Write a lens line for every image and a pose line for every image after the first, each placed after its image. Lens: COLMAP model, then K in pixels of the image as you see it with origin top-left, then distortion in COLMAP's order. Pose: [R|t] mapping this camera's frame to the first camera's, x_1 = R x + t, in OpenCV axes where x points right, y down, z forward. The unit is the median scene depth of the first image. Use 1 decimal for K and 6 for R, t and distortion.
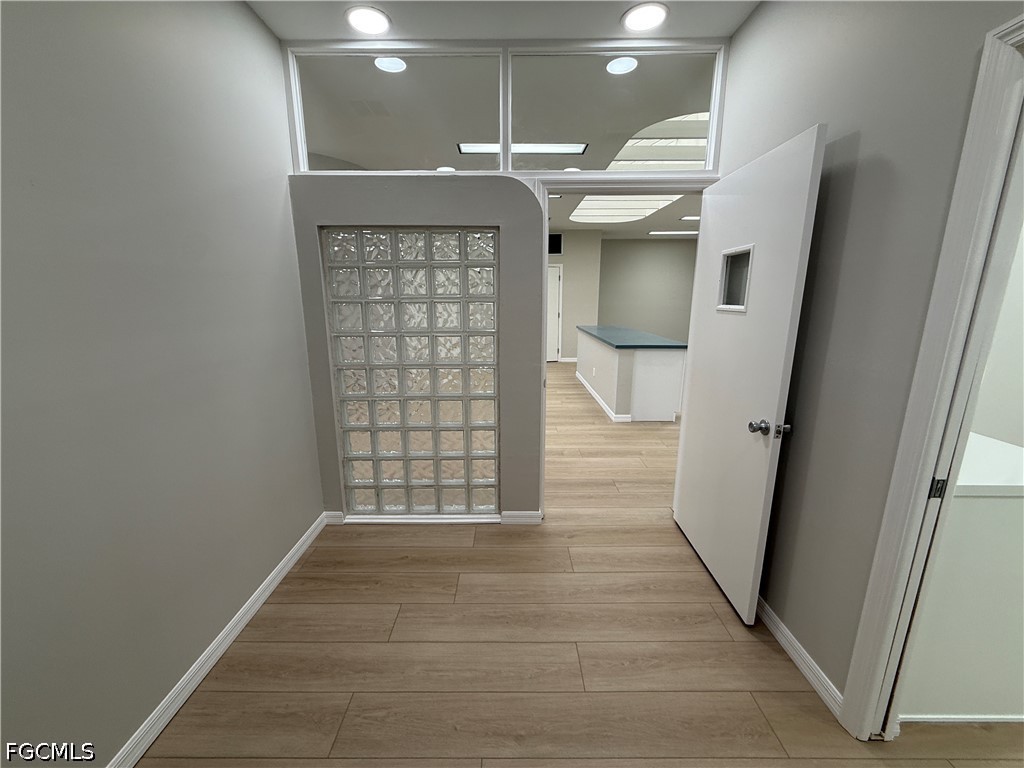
lens RADIAL K [[409.3, 0, 508.8], [0, 409.3, 384.7], [0, 0, 1]] dist [0.000516, -0.000038]
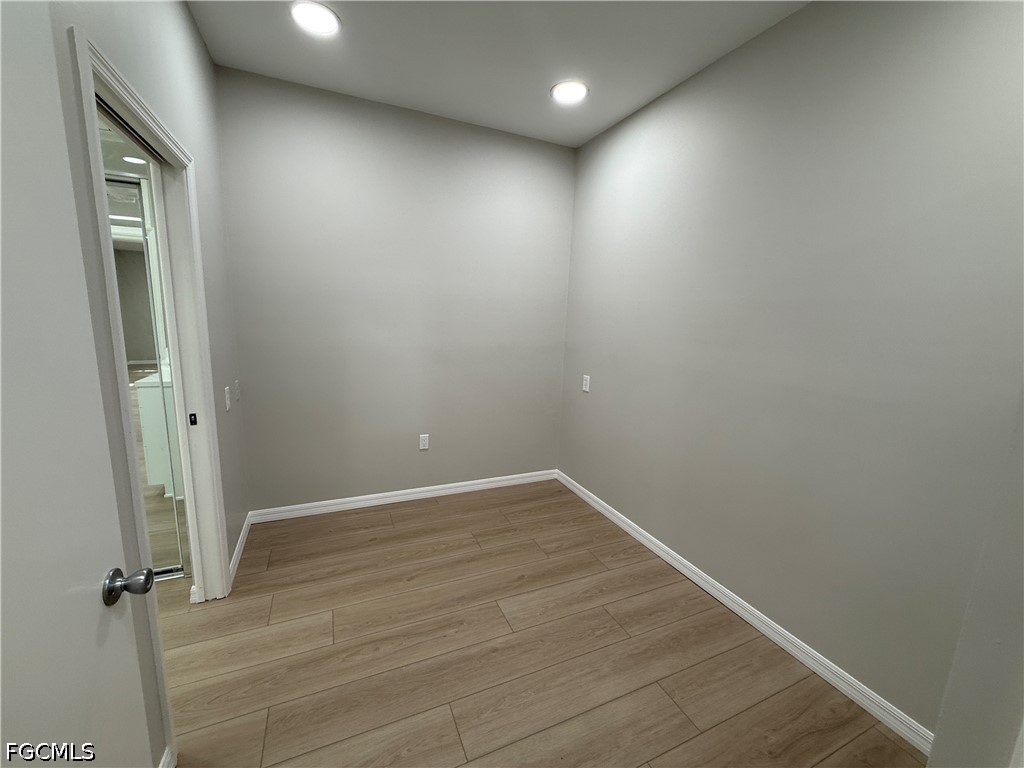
lens RADIAL K [[409.3, 0, 508.8], [0, 409.3, 384.7], [0, 0, 1]] dist [0.000516, -0.000038]
pose [[-0.912169, 0.040023, -0.407855, 0.411480], [-0.121291, 0.924267, 0.361966, -0.338095], [0.391454, 0.379643, -0.838233, 1.524831]]
